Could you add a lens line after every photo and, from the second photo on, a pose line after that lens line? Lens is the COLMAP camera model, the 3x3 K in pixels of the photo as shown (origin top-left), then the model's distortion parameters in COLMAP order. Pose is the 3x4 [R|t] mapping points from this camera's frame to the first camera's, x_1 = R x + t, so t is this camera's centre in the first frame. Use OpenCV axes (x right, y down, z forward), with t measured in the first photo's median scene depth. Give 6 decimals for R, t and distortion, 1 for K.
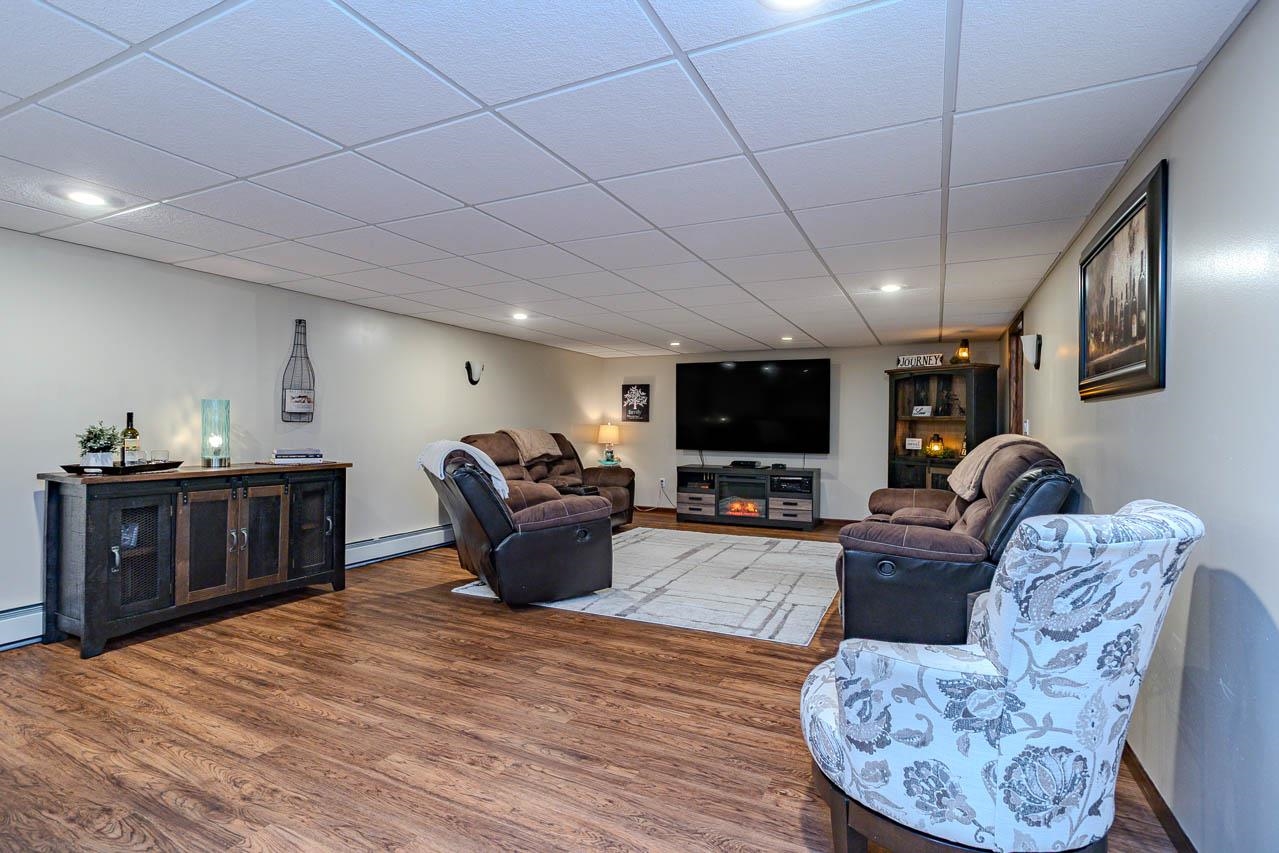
lens RADIAL K [[635.7, 0, 645.7], [0, 635.7, 428.3], [0, 0, 1]] dist [-0.019186, 0.018579]
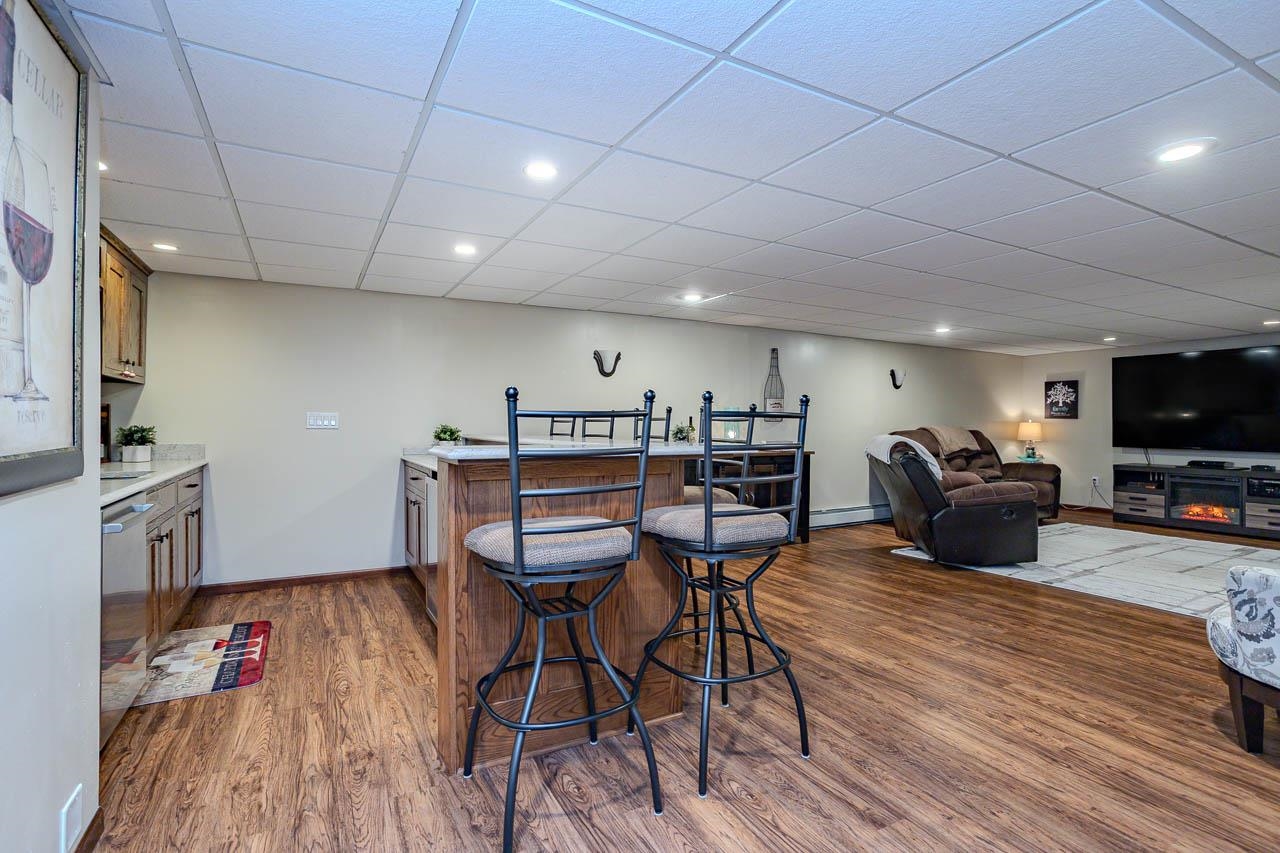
lens RADIAL K [[636.2, 0, 634.6], [0, 636.2, 426.6], [0, 0, 1]] dist [-0.019186, 0.018579]
pose [[0.820162, -0.004510, -0.572114, 0.006073], [0.003826, 0.999990, -0.002398, 0.003709], [0.572119, -0.000222, 0.820171, -0.396674]]
